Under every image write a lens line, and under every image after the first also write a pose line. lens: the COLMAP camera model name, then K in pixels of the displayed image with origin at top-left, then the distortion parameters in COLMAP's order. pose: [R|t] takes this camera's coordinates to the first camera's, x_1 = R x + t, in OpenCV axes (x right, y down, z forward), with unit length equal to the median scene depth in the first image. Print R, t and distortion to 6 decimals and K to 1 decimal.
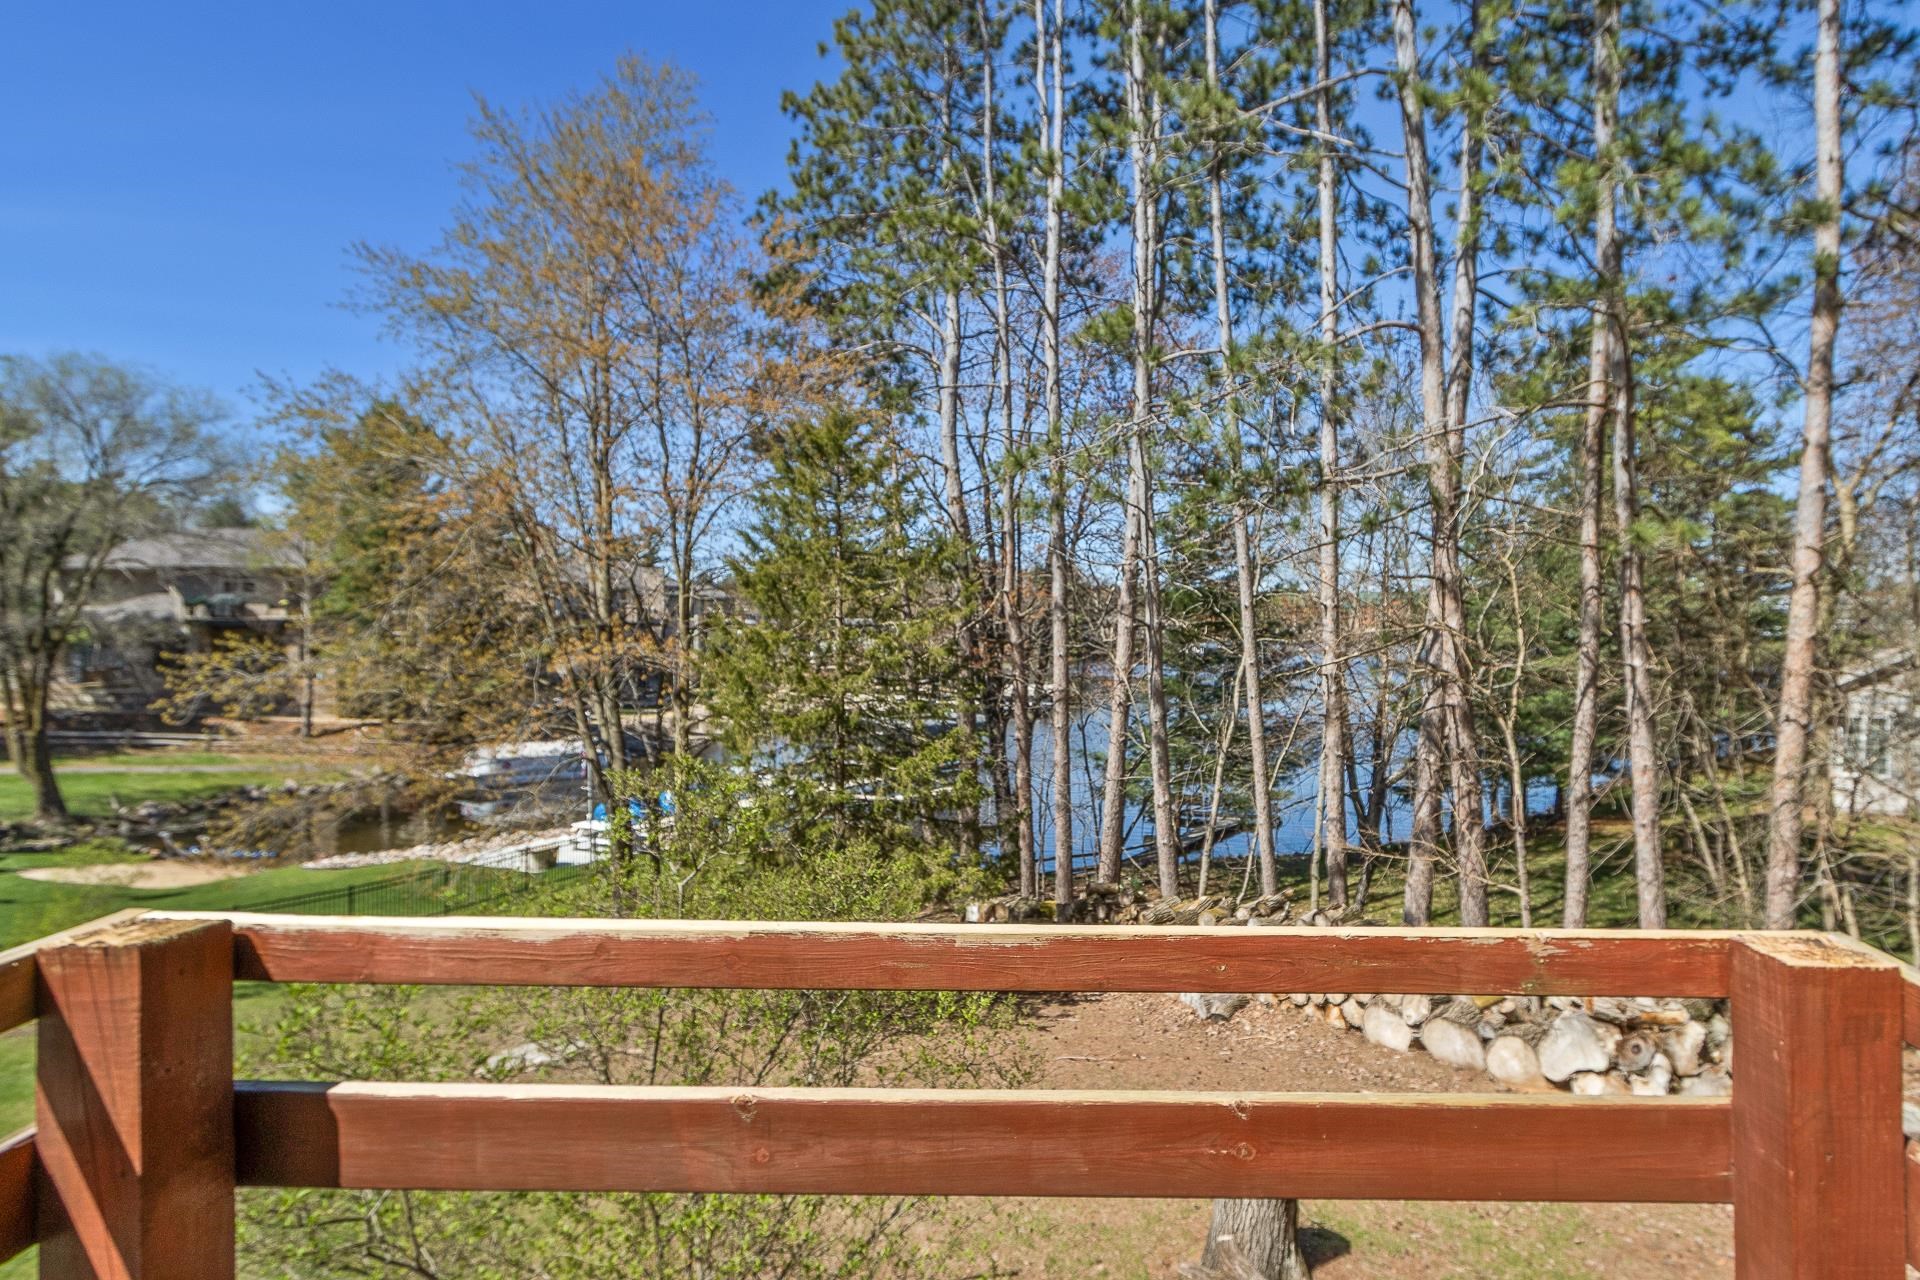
lens RADIAL K [[1294.9, 0, 959.7], [0, 1294.9, 610.6], [0, 0, 1]] dist [0.003500, 0.017444]
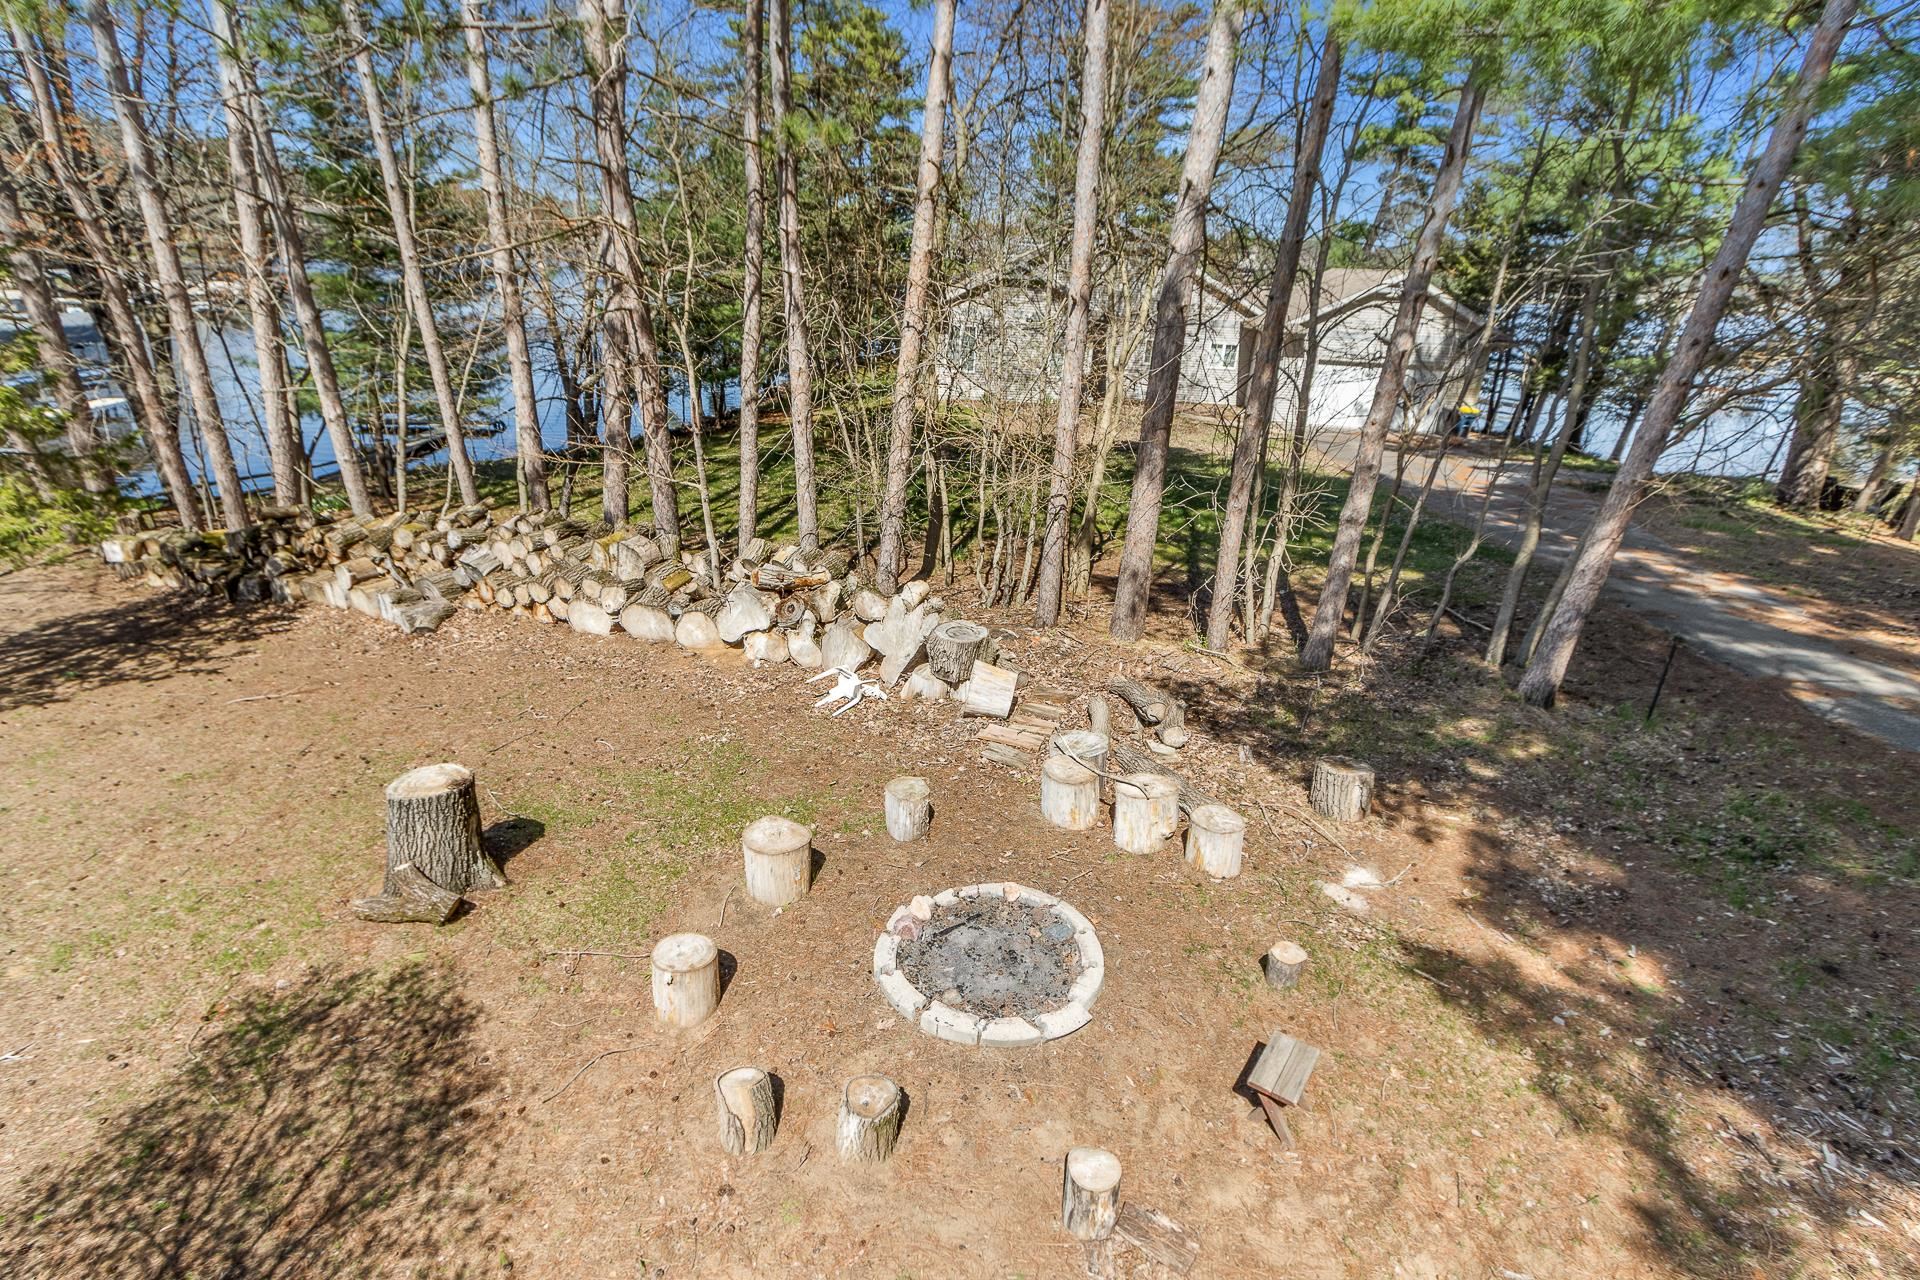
lens RADIAL K [[899.0, 0, 930.6], [0, 899.0, 626.7], [0, 0, 1]] dist [0.005708, -0.000242]
pose [[0.841715, -0.165343, 0.513982, 0.179968], [-0.050530, 0.923654, 0.379881, 0.023682], [-0.537553, -0.345723, 0.769098, 0.254628]]
